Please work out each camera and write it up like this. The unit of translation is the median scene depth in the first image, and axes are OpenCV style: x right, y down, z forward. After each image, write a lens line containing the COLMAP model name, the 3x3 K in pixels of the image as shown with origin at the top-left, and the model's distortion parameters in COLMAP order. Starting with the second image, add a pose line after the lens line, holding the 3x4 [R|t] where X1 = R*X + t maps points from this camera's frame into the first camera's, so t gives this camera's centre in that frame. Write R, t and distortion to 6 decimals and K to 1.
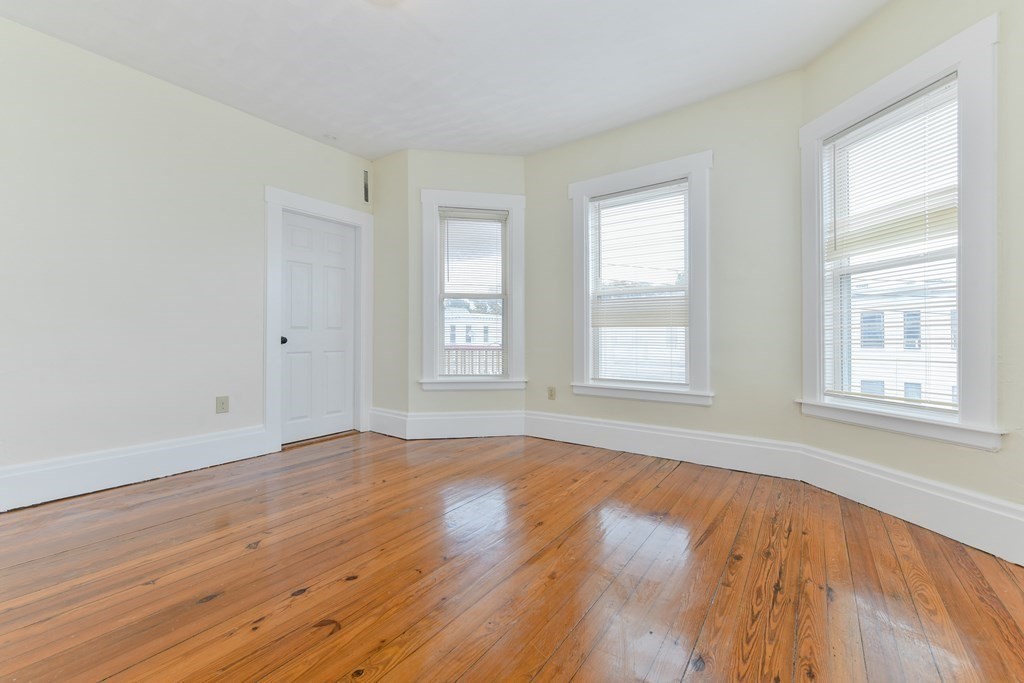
lens RADIAL K [[402.2, 0, 510.3], [0, 402.2, 330.4], [0, 0, 1]] dist [0.001209, -0.000239]
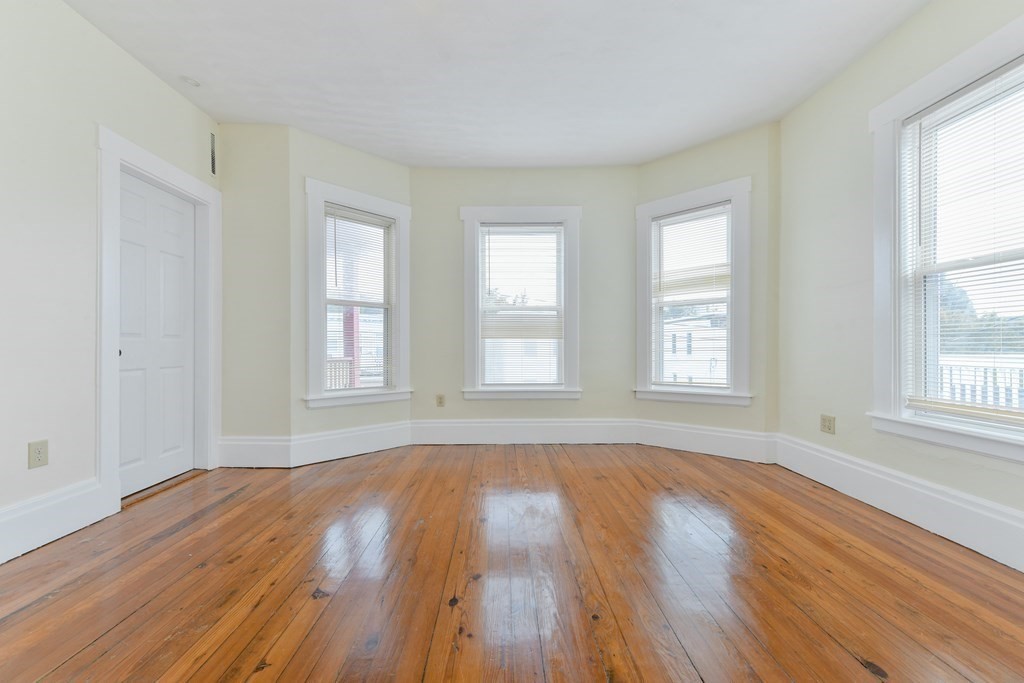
lens RADIAL K [[411.9, 0, 486.5], [0, 411.9, 343.1], [0, 0, 1]] dist [0.007405, -0.000077]
pose [[0.821704, 0.003793, 0.569902, -0.441980], [-0.006855, 0.999971, 0.003227, 0.001090], [-0.569874, -0.006559, 0.821706, 0.047155]]
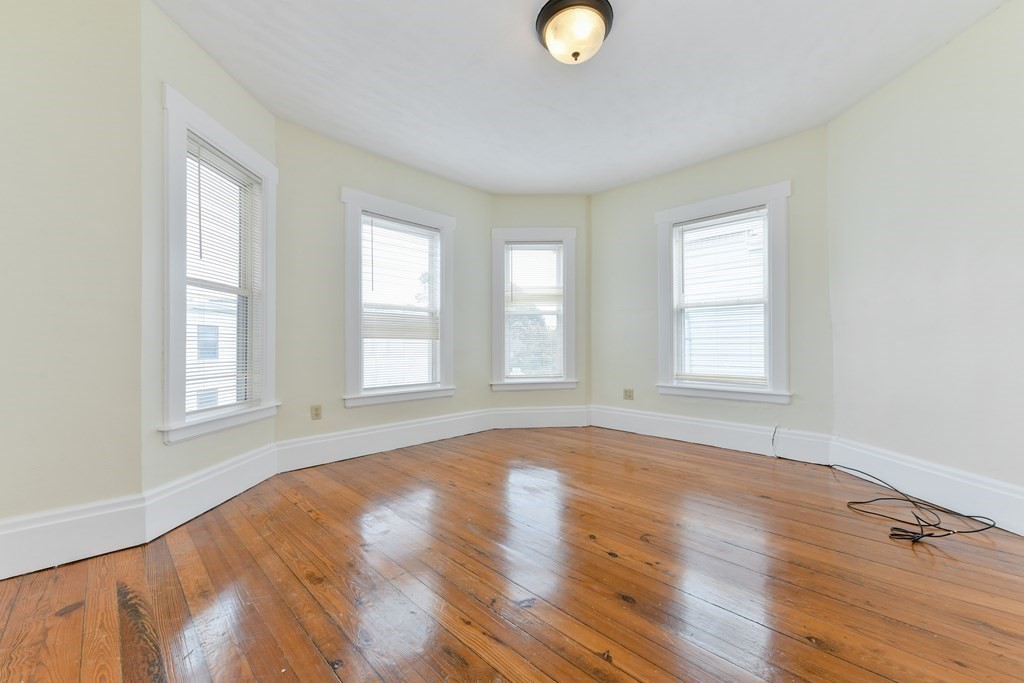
lens RADIAL K [[412.9, 0, 512.0], [0, 412.9, 341.5], [0, 0, 1]] dist [0.003196, 0.000169]
pose [[0.151898, 0.012754, 0.988314, -0.770175], [-0.010572, 0.999881, -0.011278, 0.008196], [-0.988340, -0.008735, 0.152015, 0.472521]]
